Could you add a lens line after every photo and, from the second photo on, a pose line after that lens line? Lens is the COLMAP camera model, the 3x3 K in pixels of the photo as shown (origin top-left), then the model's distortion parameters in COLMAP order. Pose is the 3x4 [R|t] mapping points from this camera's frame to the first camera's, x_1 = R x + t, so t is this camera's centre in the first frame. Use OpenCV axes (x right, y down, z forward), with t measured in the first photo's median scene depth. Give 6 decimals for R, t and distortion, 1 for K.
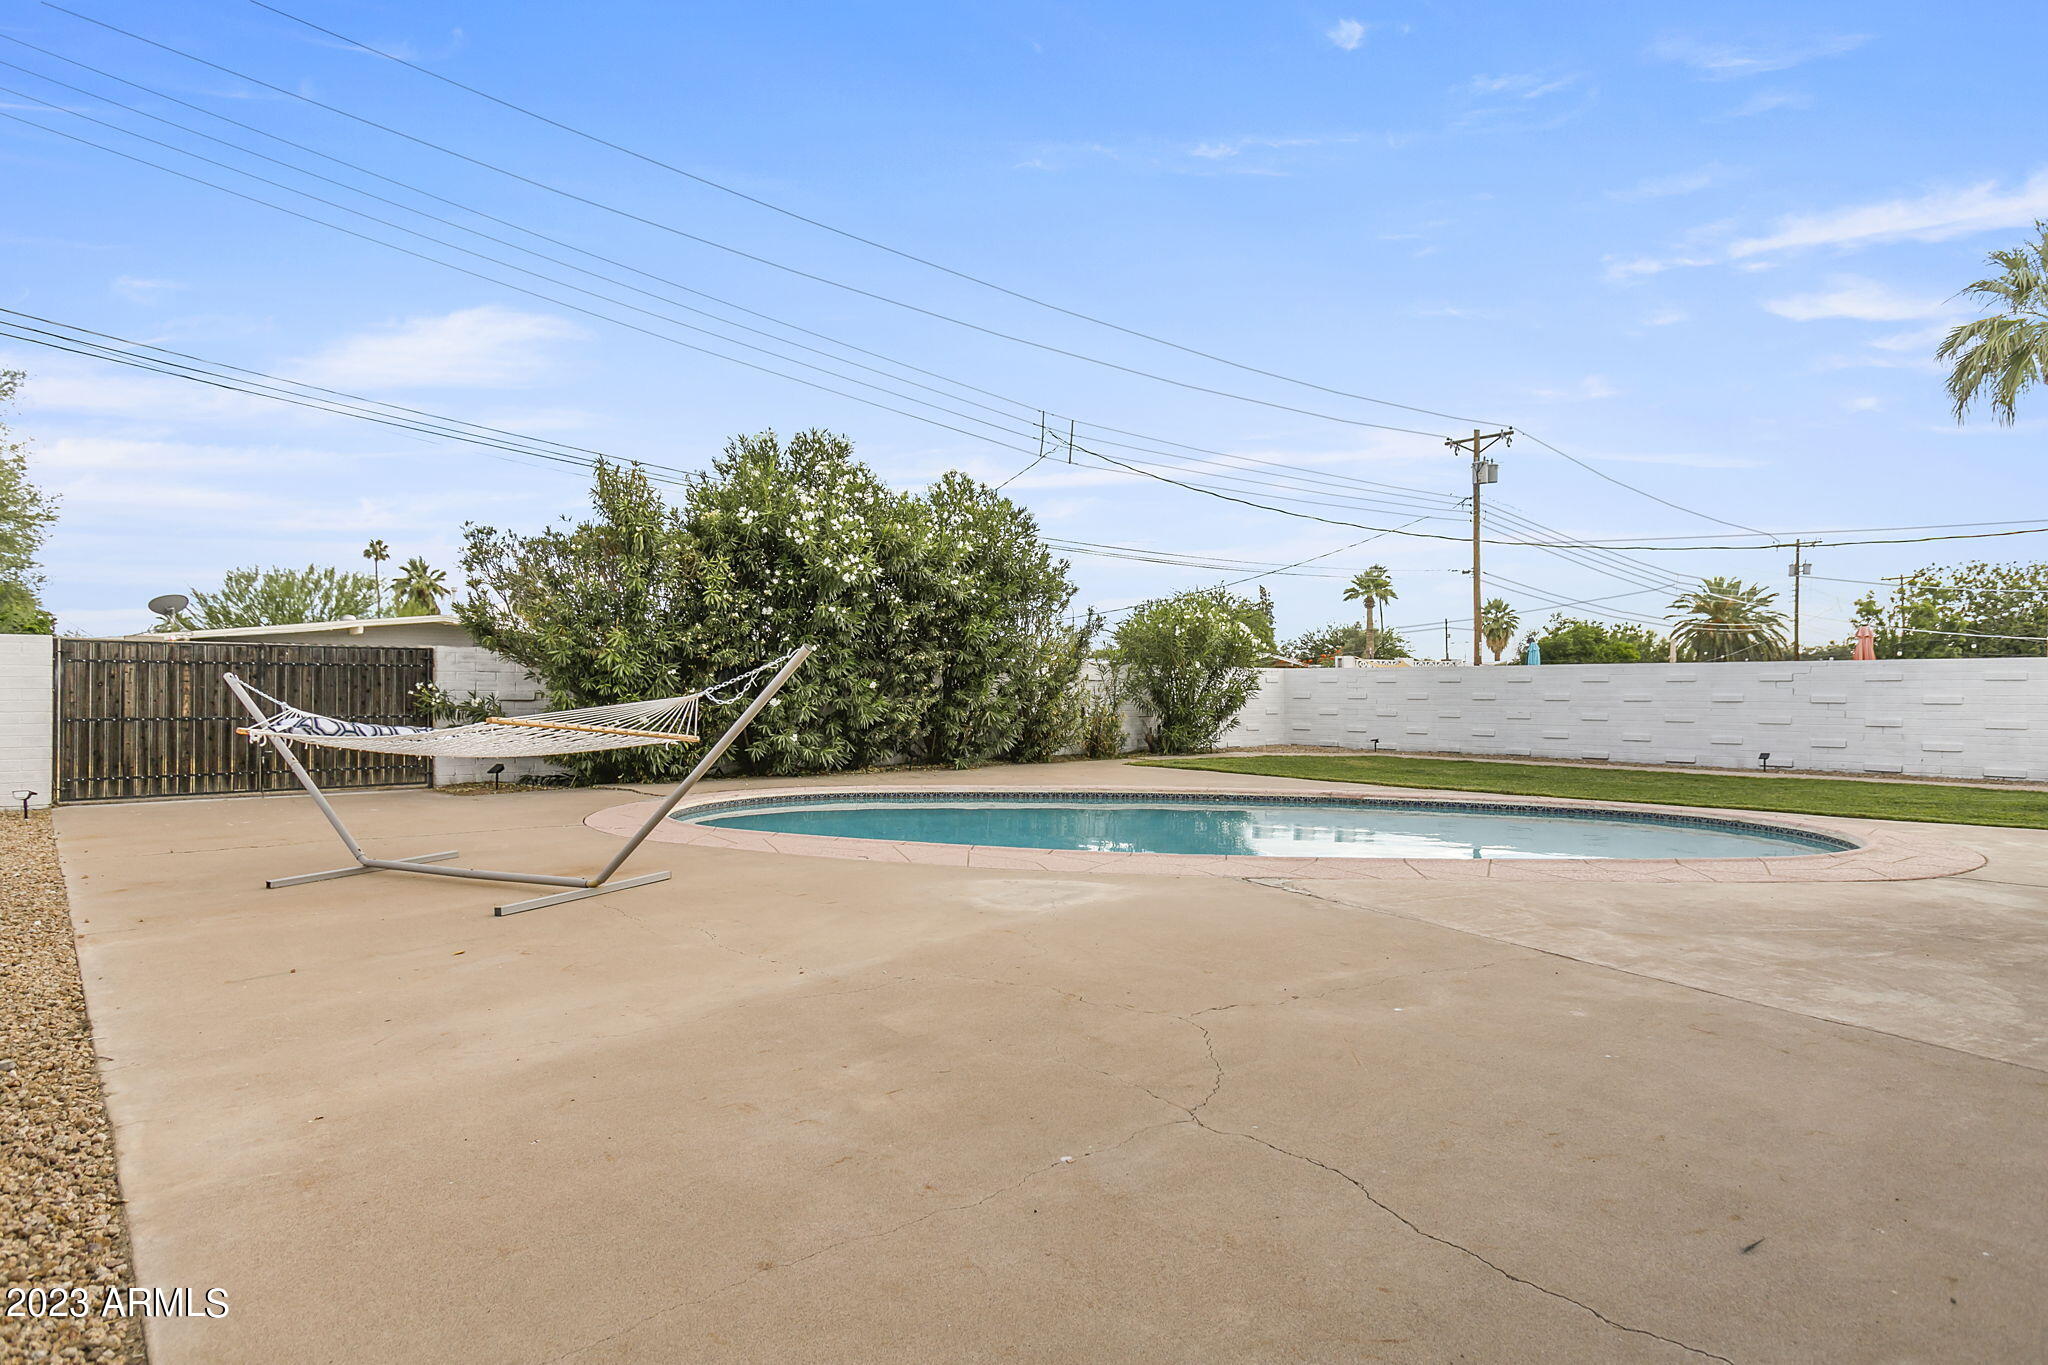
lens RADIAL K [[1097.0, 0, 1024.0], [0, 1097.0, 682.5], [0, 0, 1]] dist [-0.001643, 0.000498]
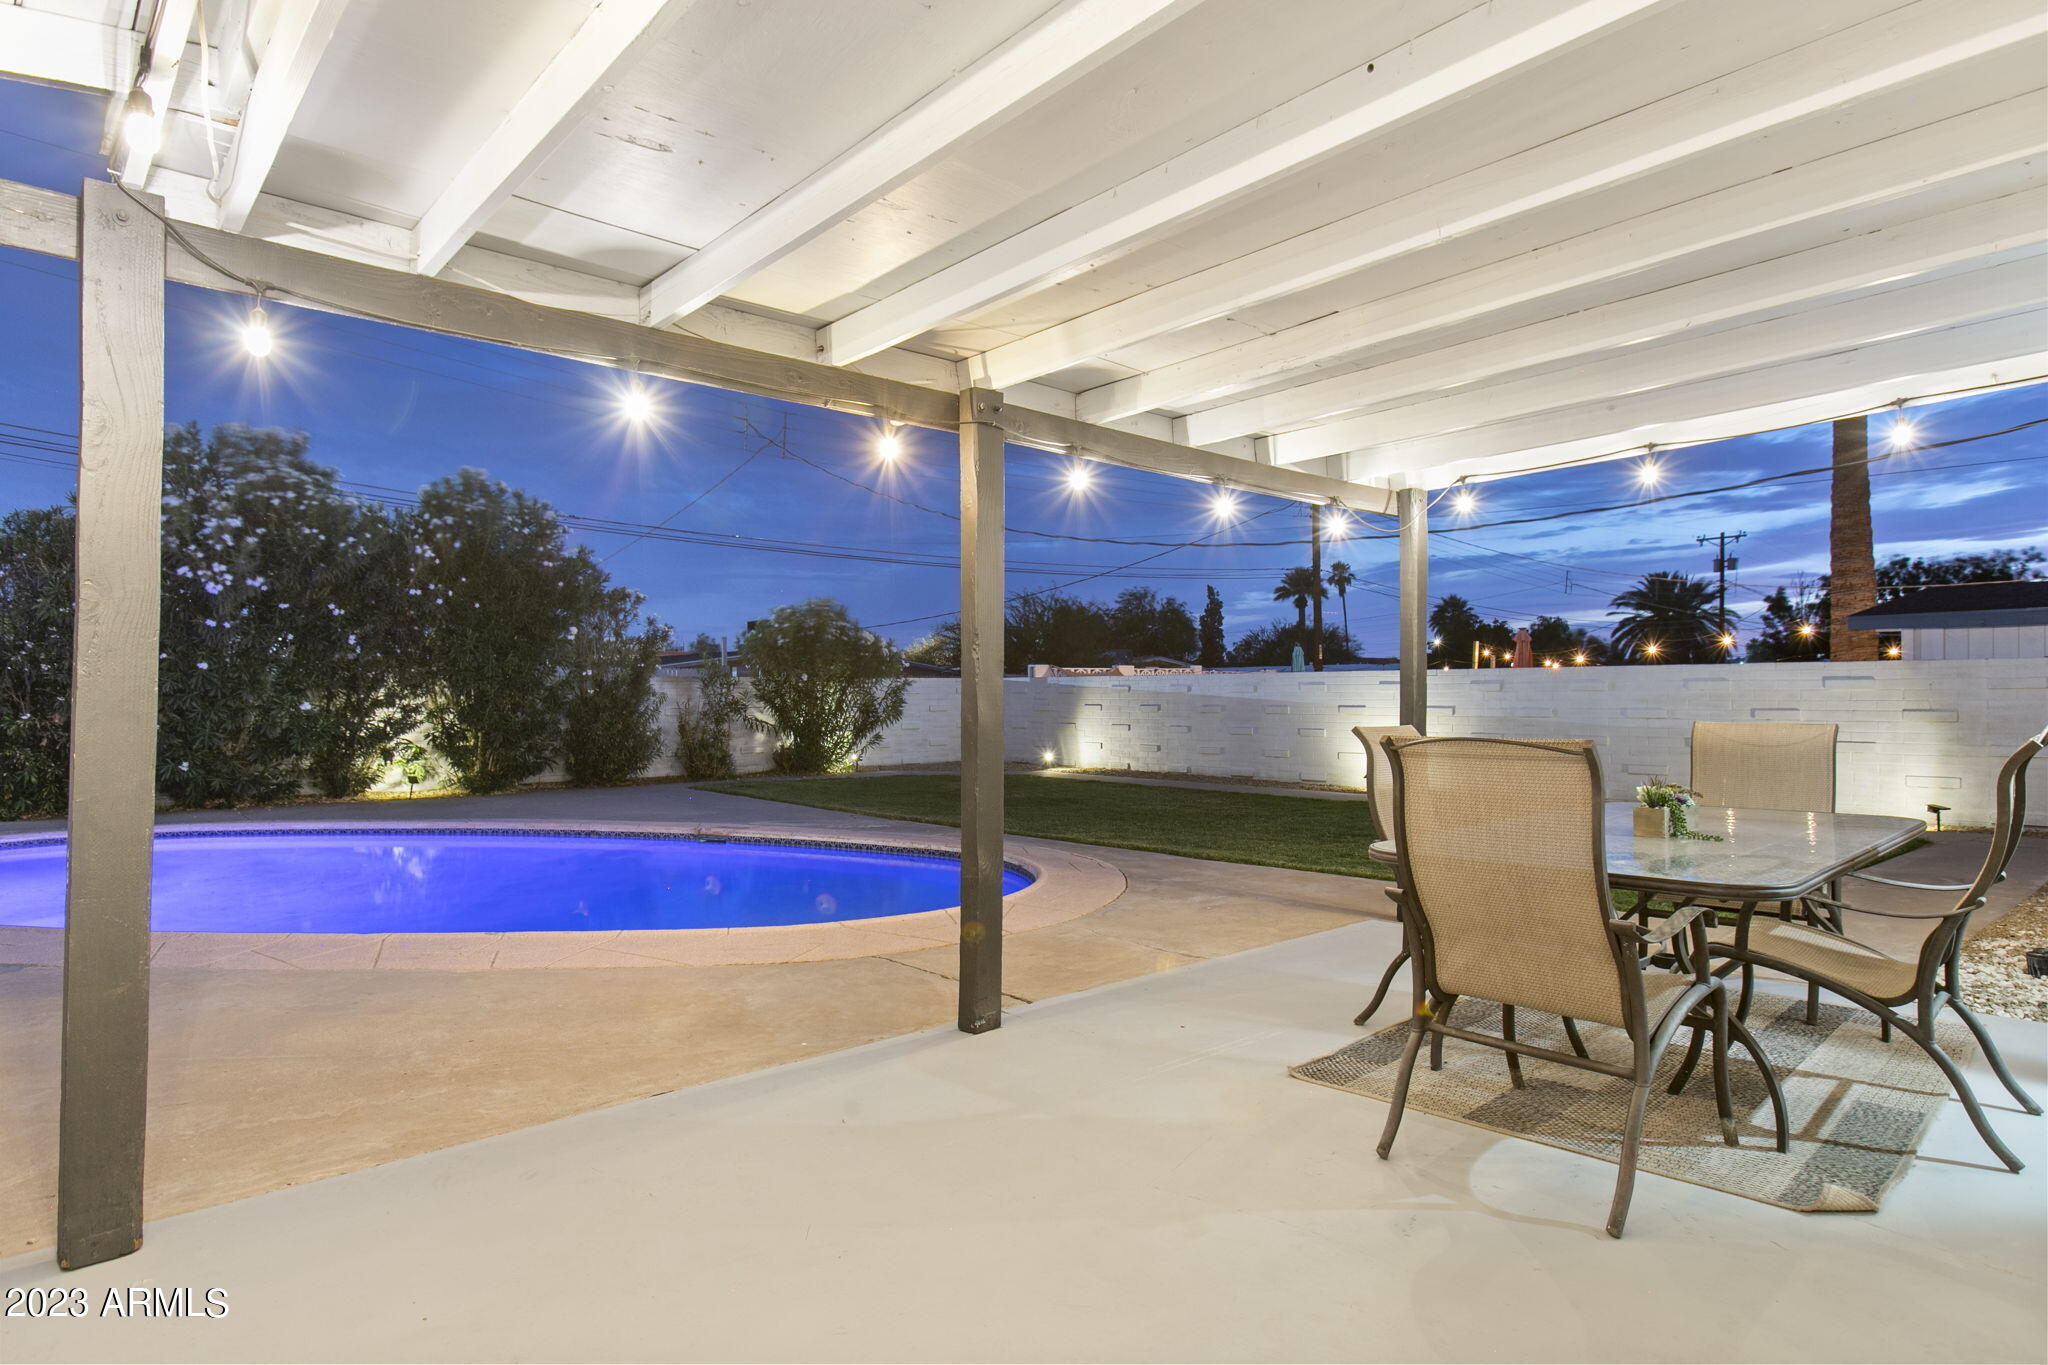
lens RADIAL K [[1128.1, 0, 1024.0], [0, 1128.1, 682.5], [0, 0, 1]] dist [-0.000314, -0.000194]
pose [[0.999969, -0.007855, 0.000673, 0.445173], [0.007857, 0.999966, -0.002350, -0.010290], [-0.000655, 0.002355, 0.999997, 0.071949]]
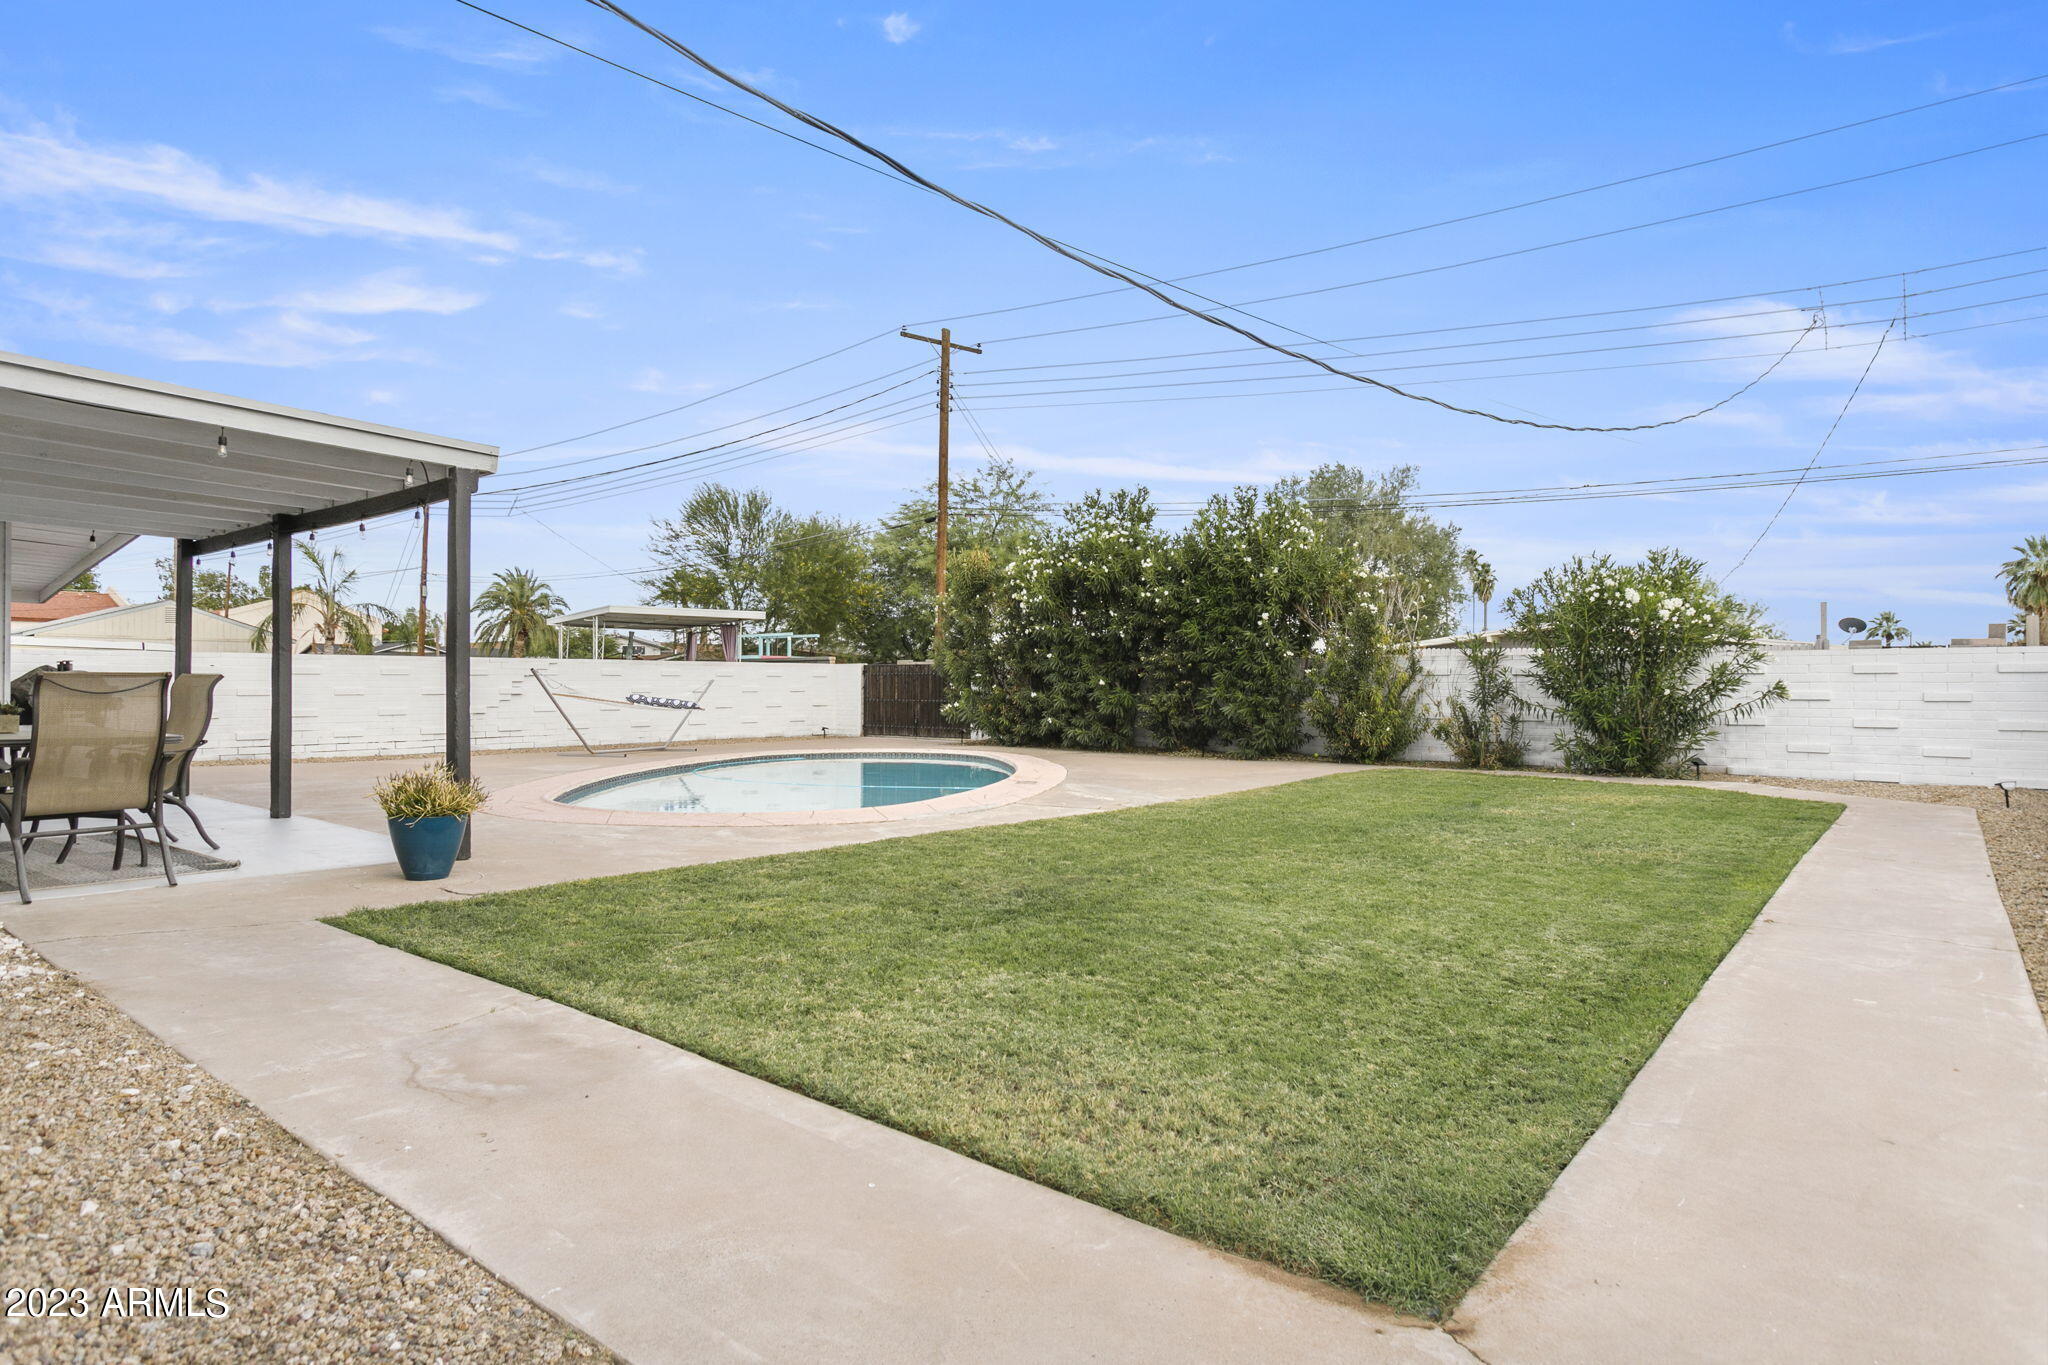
lens RADIAL K [[1097.0, 0, 1024.0], [0, 1097.0, 682.5], [0, 0, 1]] dist [-0.001643, 0.000498]
pose [[0.195510, -0.004831, -0.980690, 1.092469], [0.007453, 0.999966, -0.003440, 0.006730], [0.980673, -0.006637, 0.195539, 0.651296]]
